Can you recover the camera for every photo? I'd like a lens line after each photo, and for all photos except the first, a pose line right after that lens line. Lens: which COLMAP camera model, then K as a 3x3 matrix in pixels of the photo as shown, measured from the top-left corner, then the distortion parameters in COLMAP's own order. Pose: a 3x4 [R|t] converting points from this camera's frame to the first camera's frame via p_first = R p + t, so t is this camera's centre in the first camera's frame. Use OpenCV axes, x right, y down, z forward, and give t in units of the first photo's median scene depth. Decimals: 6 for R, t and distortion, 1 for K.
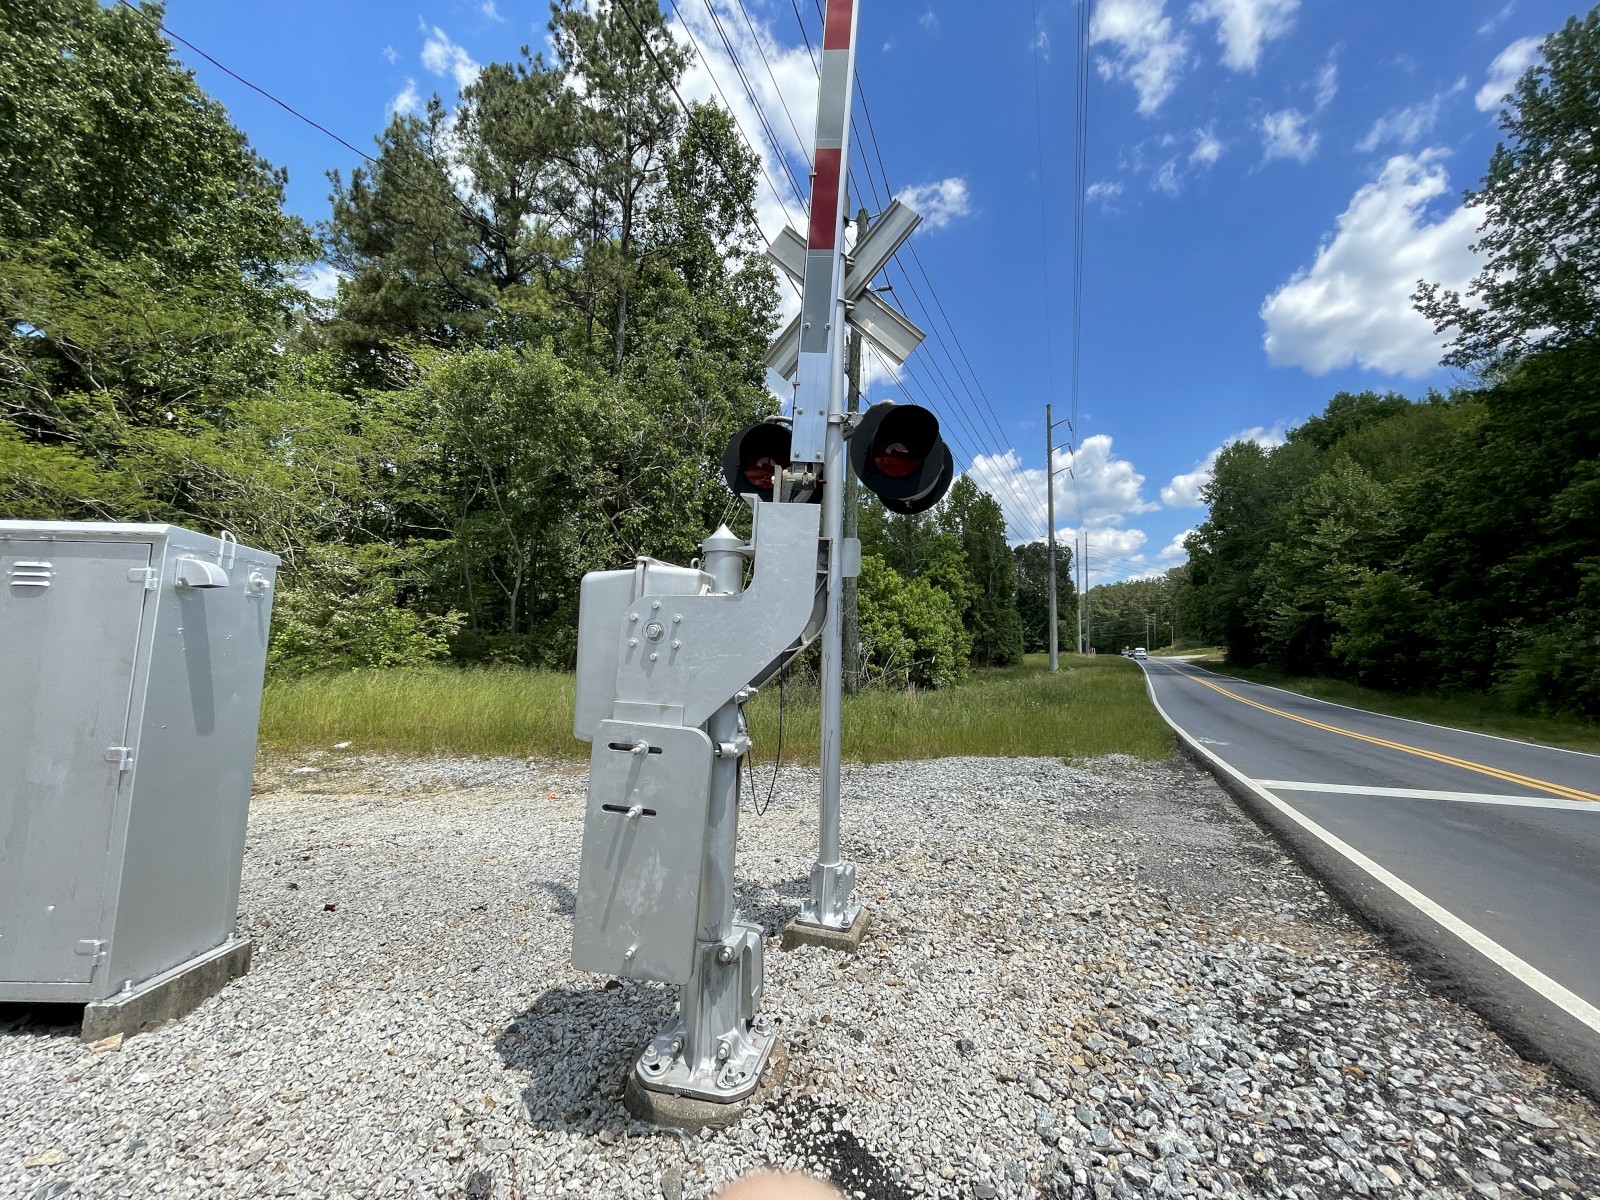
lens RADIAL K [[654.0, 0, 809.1], [0, 654.0, 598.2], [0, 0, 1]] dist [-0.003218, 0.000738]
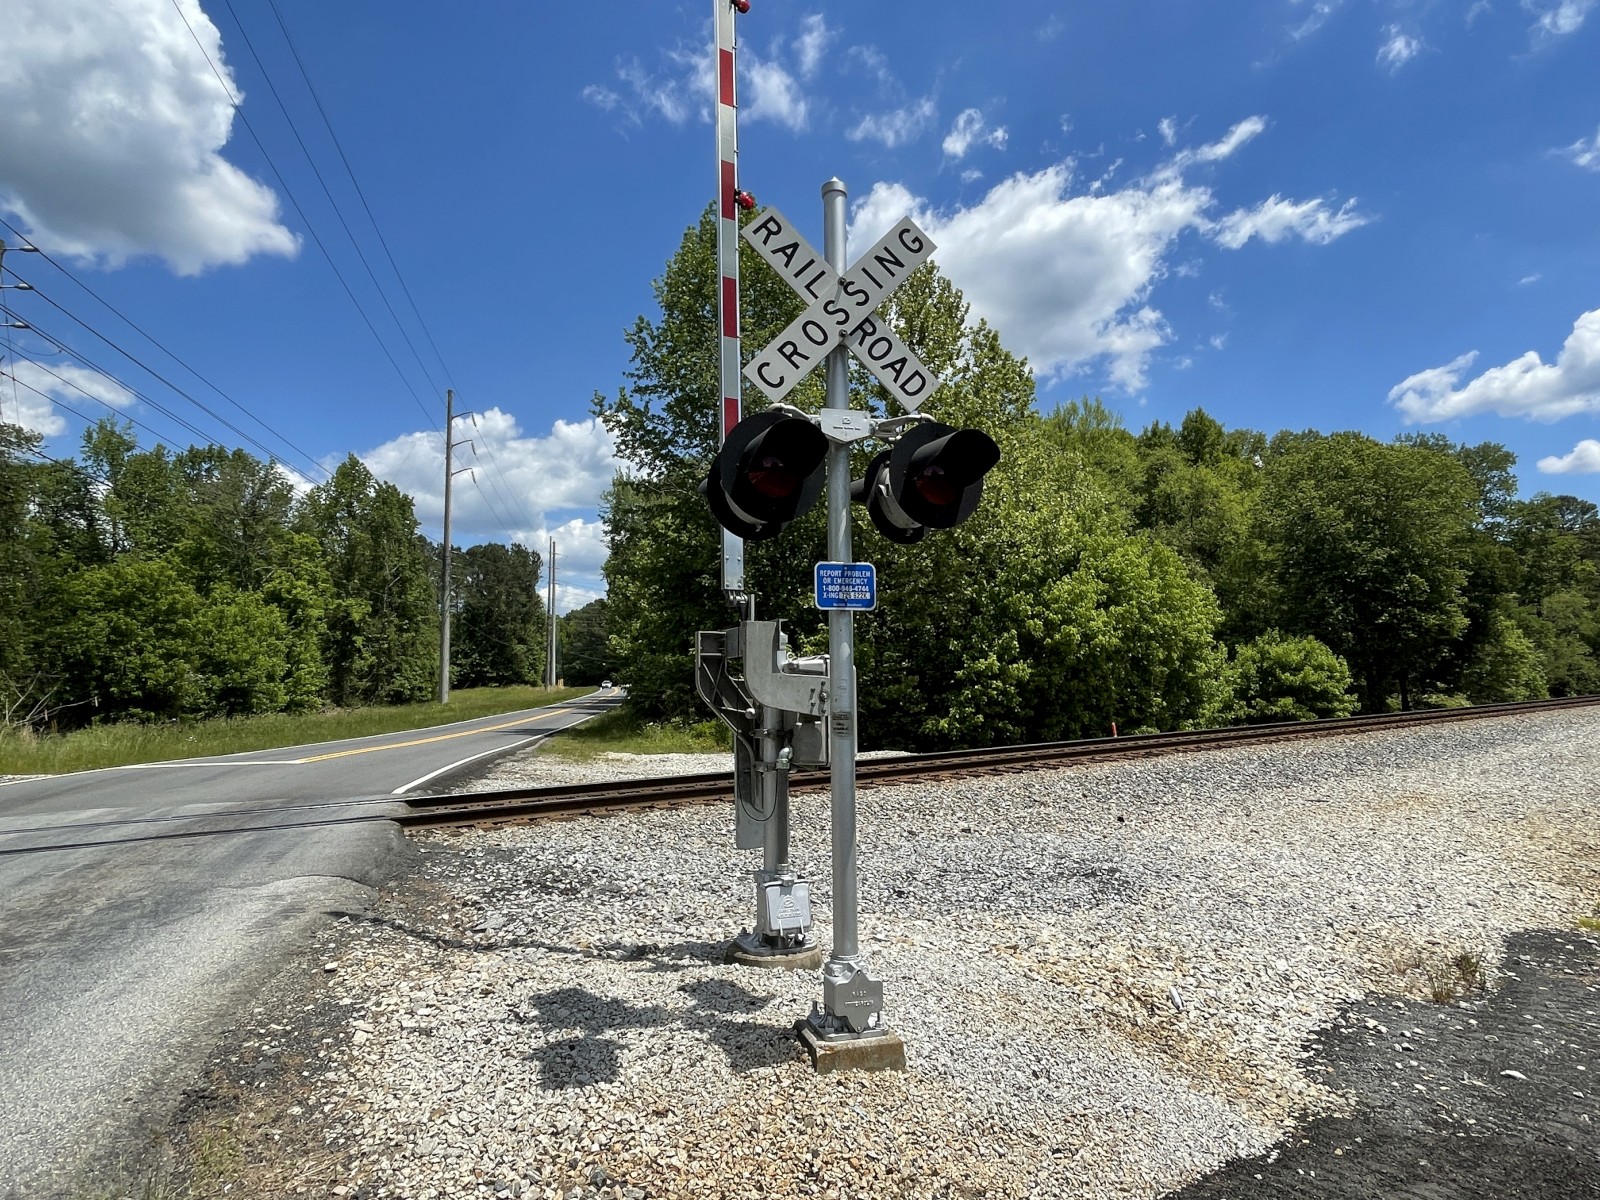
lens RADIAL K [[896.6, 0, 806.3], [0, 896.6, 599.8], [0, 0, 1]] dist [-0.005231, -0.001154]
pose [[0.811483, 0.033868, 0.583394, 0.702434], [-0.025936, 0.999423, -0.021944, -0.139167], [-0.583801, 0.002676, 0.811892, -1.782591]]
